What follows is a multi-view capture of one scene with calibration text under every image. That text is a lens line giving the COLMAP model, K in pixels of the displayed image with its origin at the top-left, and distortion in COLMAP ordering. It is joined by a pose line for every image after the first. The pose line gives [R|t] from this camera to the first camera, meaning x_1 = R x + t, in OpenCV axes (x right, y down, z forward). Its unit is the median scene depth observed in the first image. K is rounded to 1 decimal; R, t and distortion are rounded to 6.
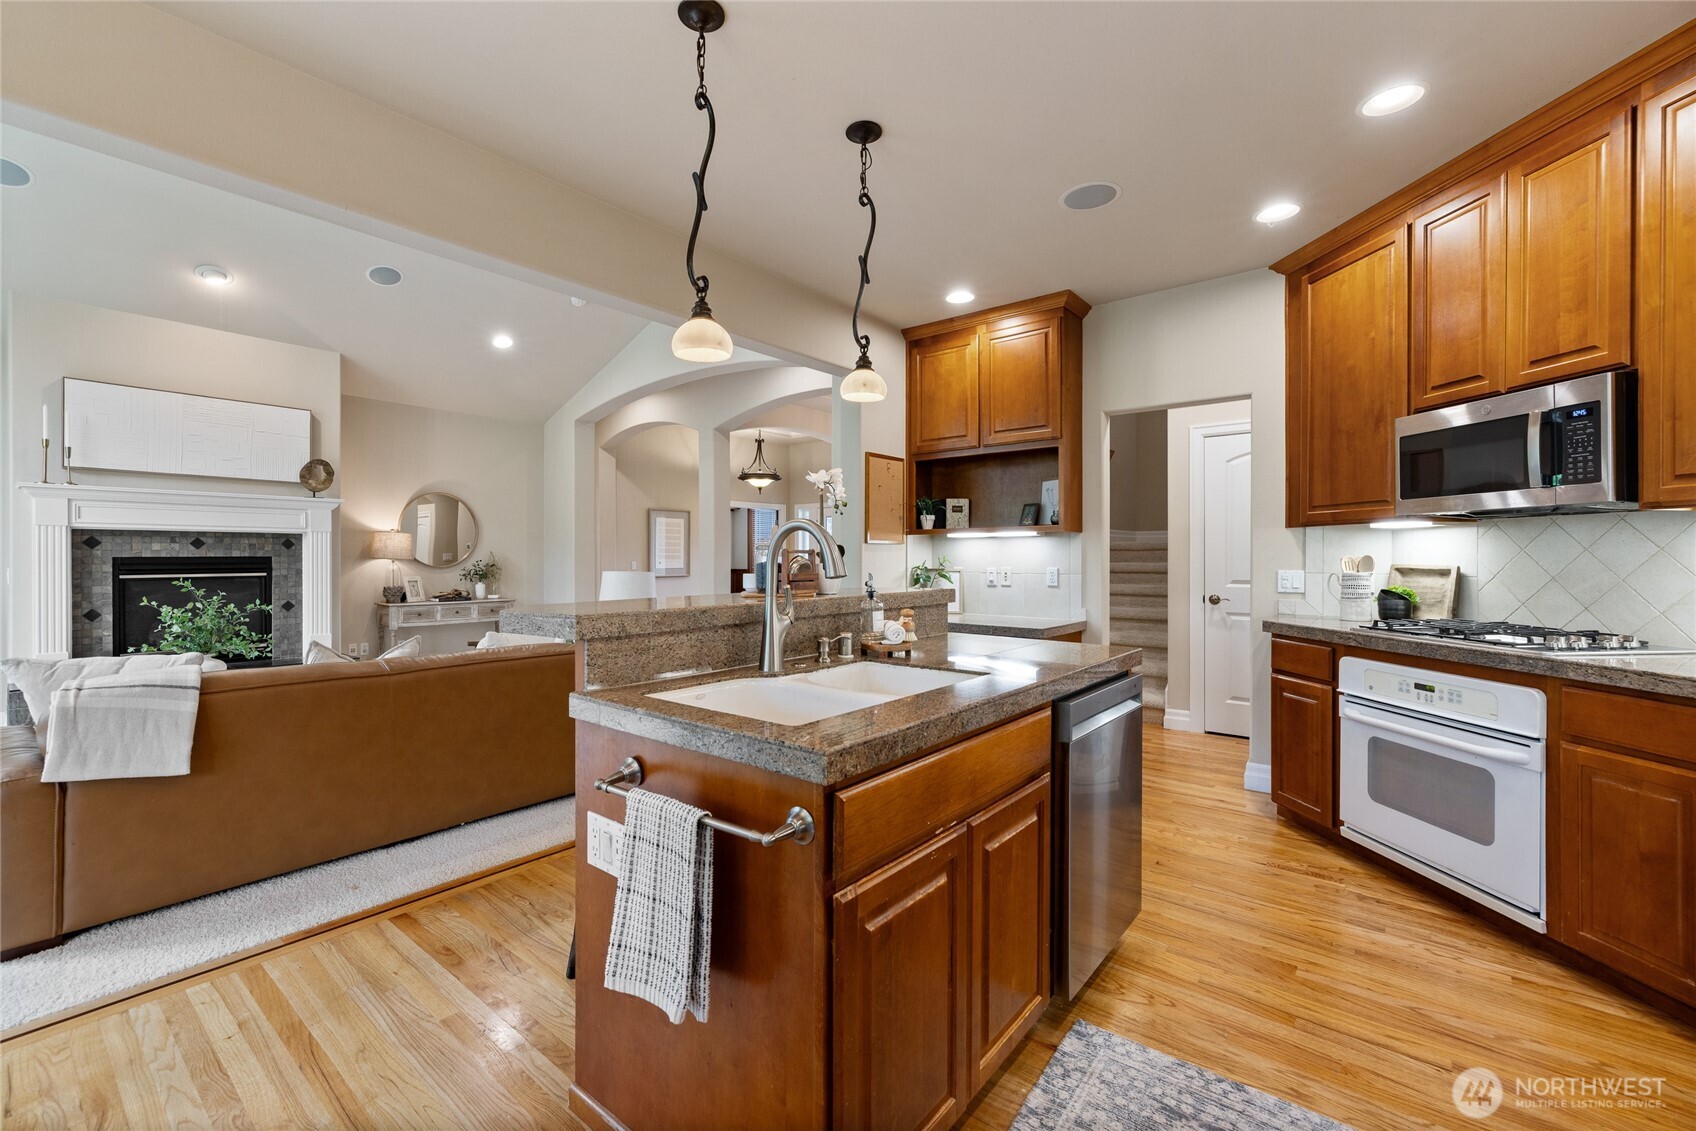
lens RADIAL K [[719.2, 0, 852.7], [0, 719.2, 564.5], [0, 0, 1]] dist [0.000132, 0.000298]
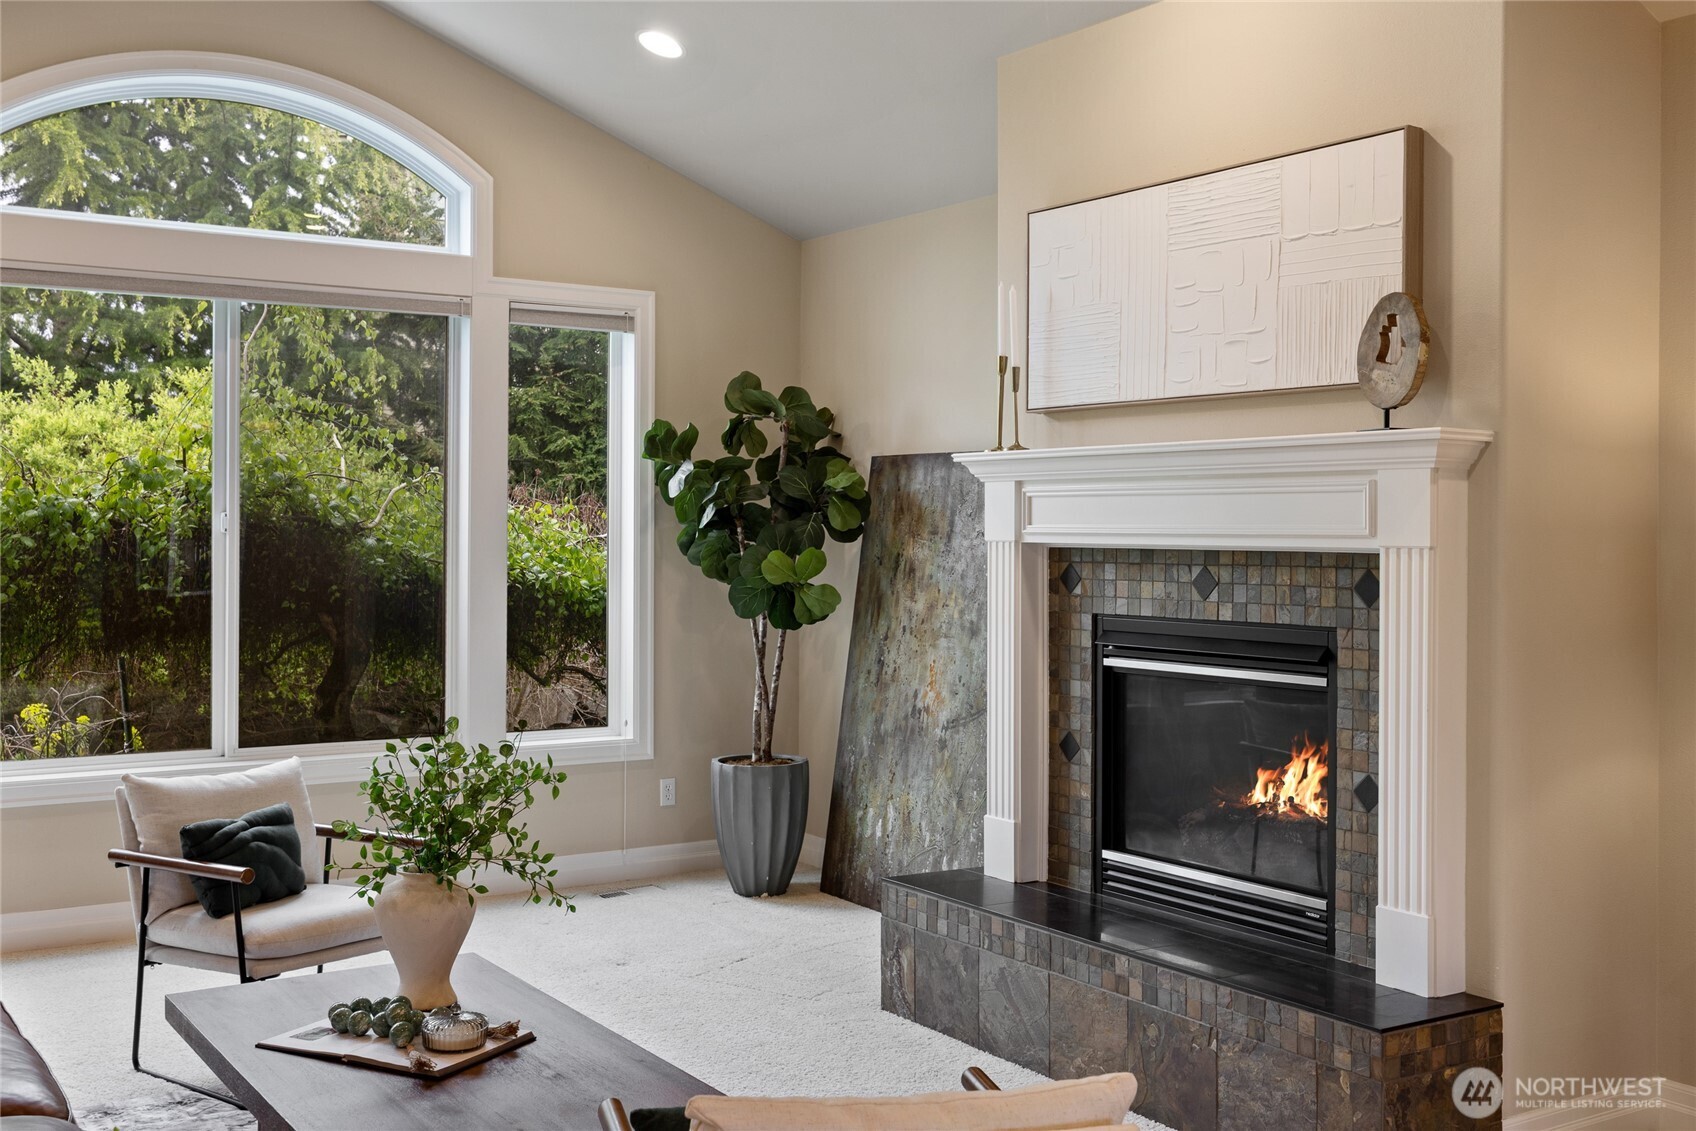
lens RADIAL K [[1733.6, 0, 867.6], [0, 1733.6, 545.5], [0, 0, 1]] dist [-0.002049, -0.004693]
pose [[-0.301086, 0.009558, -0.953549, -0.034285], [-0.016643, 0.999745, 0.015276, -0.062621], [0.953452, 0.020470, -0.300850, 1.181475]]
